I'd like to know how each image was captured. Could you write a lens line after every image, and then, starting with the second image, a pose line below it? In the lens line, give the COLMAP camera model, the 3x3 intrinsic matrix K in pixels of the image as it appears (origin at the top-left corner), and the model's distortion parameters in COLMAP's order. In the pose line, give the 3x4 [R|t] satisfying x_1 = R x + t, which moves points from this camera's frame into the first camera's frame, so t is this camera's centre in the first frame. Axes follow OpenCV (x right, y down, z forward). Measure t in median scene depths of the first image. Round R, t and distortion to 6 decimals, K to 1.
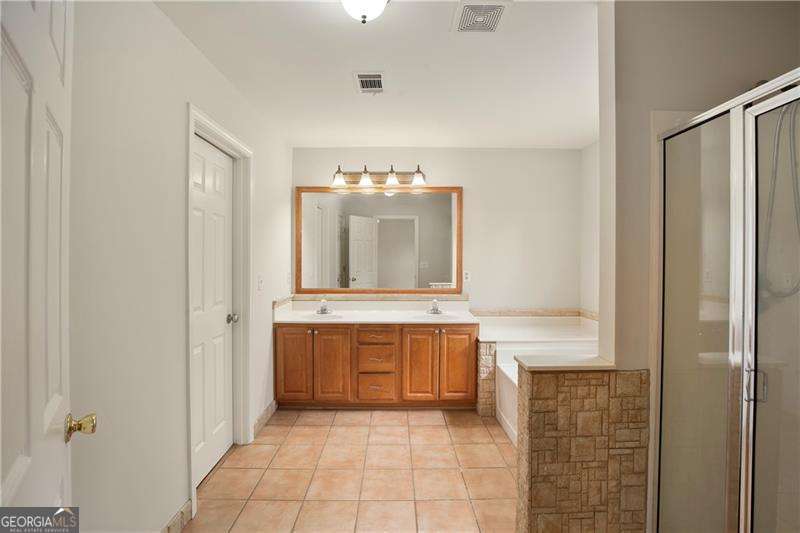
lens RADIAL K [[362.7, 0, 400.8], [0, 362.7, 256.4], [0, 0, 1]] dist [0.000477, -0.000007]
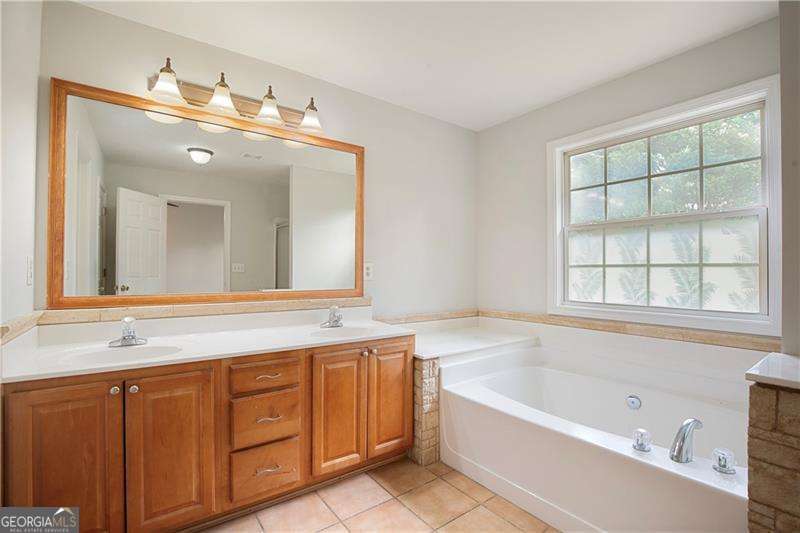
lens RADIAL K [[368.2, 0, 400.0], [0, 368.2, 266.5], [0, 0, 1]] dist [-0.015405, -0.000075]
pose [[0.816593, 0.006758, 0.577174, -0.223478], [-0.001376, 0.999951, -0.009762, 0.060749], [-0.577212, 0.007178, 0.816563, 0.433978]]
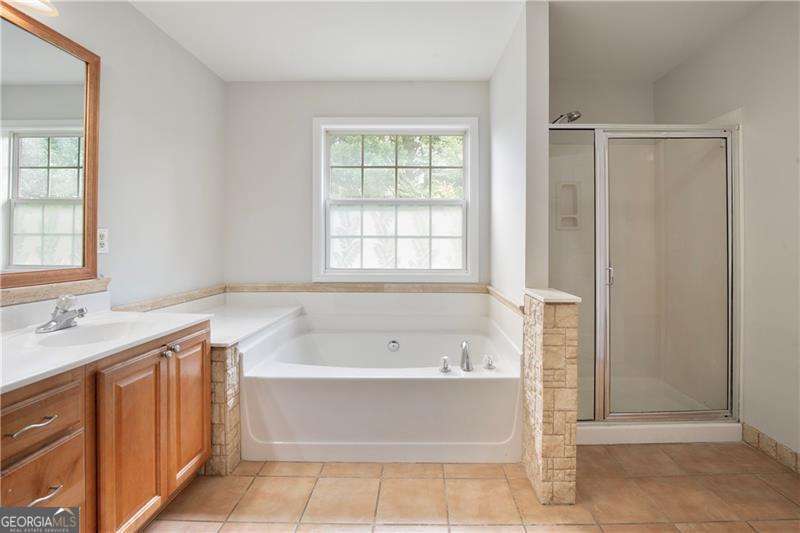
lens RADIAL K [[383.5, 0, 405.1], [0, 383.5, 241.8], [0, 0, 1]] dist [-0.011726, -0.000081]
pose [[0.050842, 0.000825, 0.998706, -0.369121], [-0.003965, 0.999992, -0.000624, 0.064068], [-0.998699, -0.003928, 0.050845, 0.669068]]
